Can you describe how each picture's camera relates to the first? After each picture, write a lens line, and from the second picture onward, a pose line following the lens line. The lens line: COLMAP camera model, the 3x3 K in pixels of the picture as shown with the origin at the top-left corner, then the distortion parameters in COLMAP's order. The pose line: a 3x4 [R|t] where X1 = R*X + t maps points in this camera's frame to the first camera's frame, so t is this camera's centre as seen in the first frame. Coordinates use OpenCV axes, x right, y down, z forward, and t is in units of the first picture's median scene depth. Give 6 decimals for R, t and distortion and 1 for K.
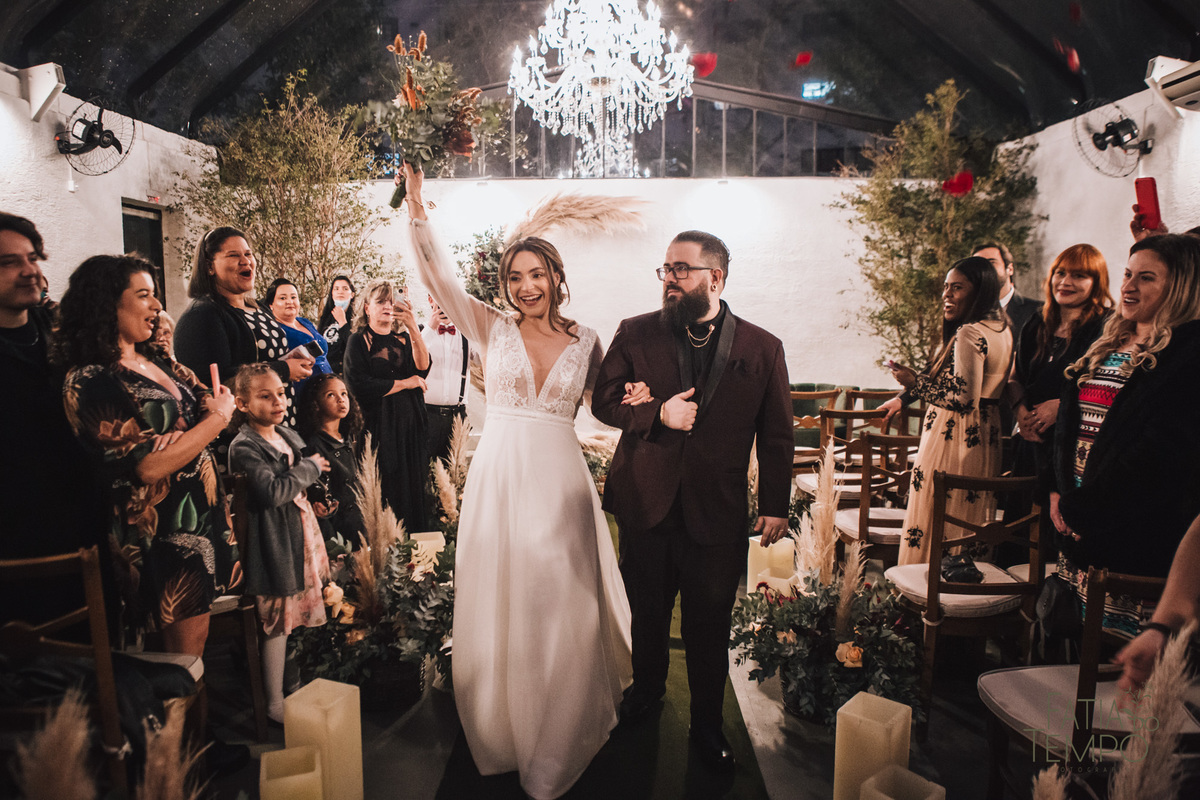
lens RADIAL K [[835.6, 0, 601.1], [0, 835.6, 400.1], [0, 0, 1]] dist [-0.001598, 0.001148]
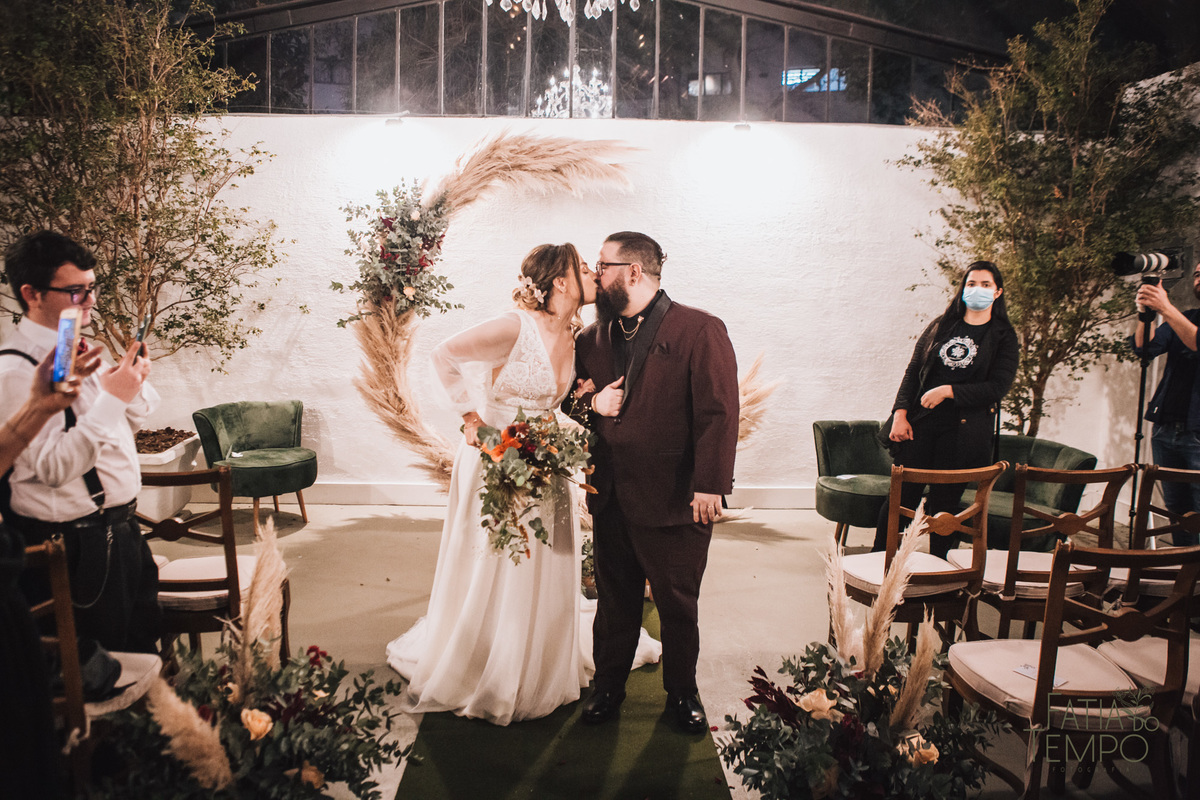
lens RADIAL K [[835.6, 0, 597.9], [0, 835.6, 398.9], [0, 0, 1]] dist [-0.001598, 0.001148]
pose [[0.999172, 0.011642, 0.038989, 0.001363], [-0.011796, 0.999924, 0.003721, -0.036986], [-0.038942, -0.004178, 0.999233, 0.323138]]
